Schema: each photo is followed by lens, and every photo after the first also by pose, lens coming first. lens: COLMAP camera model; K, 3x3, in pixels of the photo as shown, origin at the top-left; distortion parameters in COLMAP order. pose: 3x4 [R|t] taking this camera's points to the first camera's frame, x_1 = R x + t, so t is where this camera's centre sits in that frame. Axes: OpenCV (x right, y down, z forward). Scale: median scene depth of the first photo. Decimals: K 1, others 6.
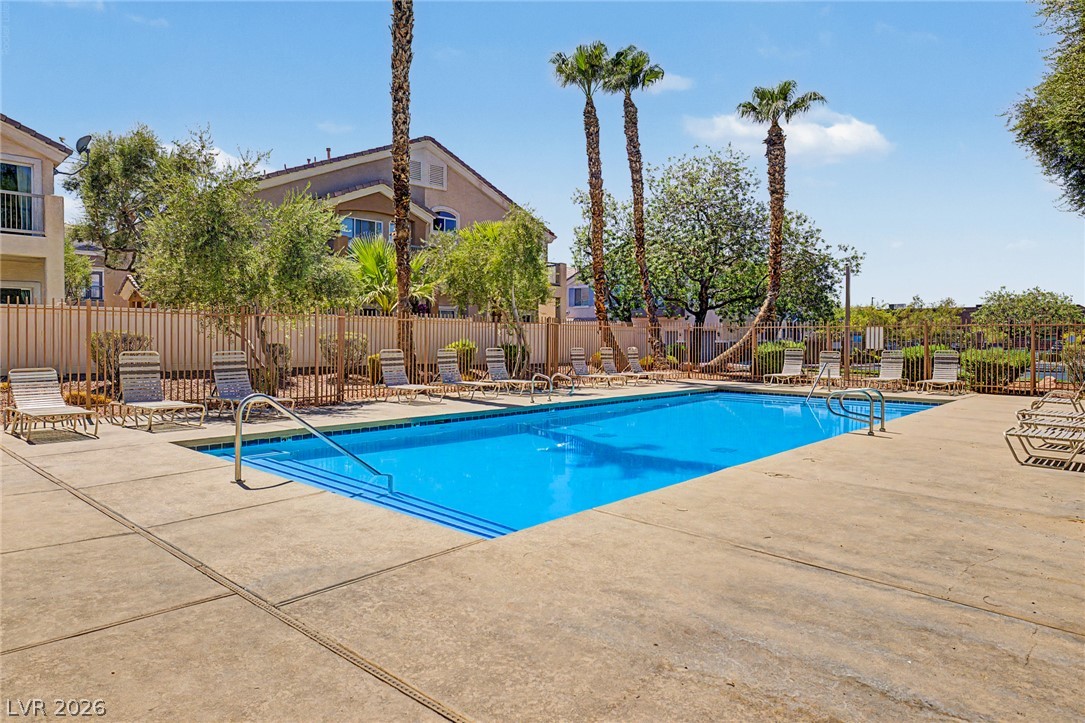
lens RADIAL K [[681.6, 0, 542.5], [0, 681.6, 361.5], [0, 0, 1]] dist [0.000238, 0.000016]
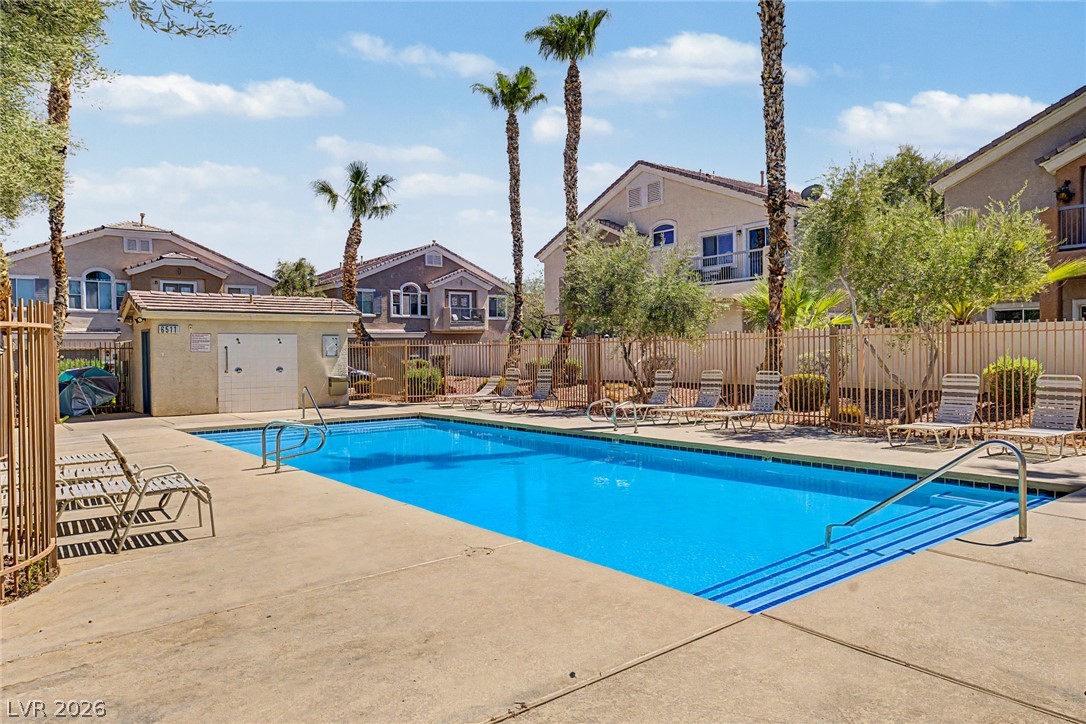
lens RADIAL K [[686.1, 0, 543.0], [0, 686.1, 362.0], [0, 0, 1]] dist [0.053387, 0.000848]
pose [[-0.179174, -0.006701, -0.983795, 0.813369], [-0.022690, 0.999739, -0.002677, -0.022275], [0.983556, 0.021842, -0.179279, 0.980412]]
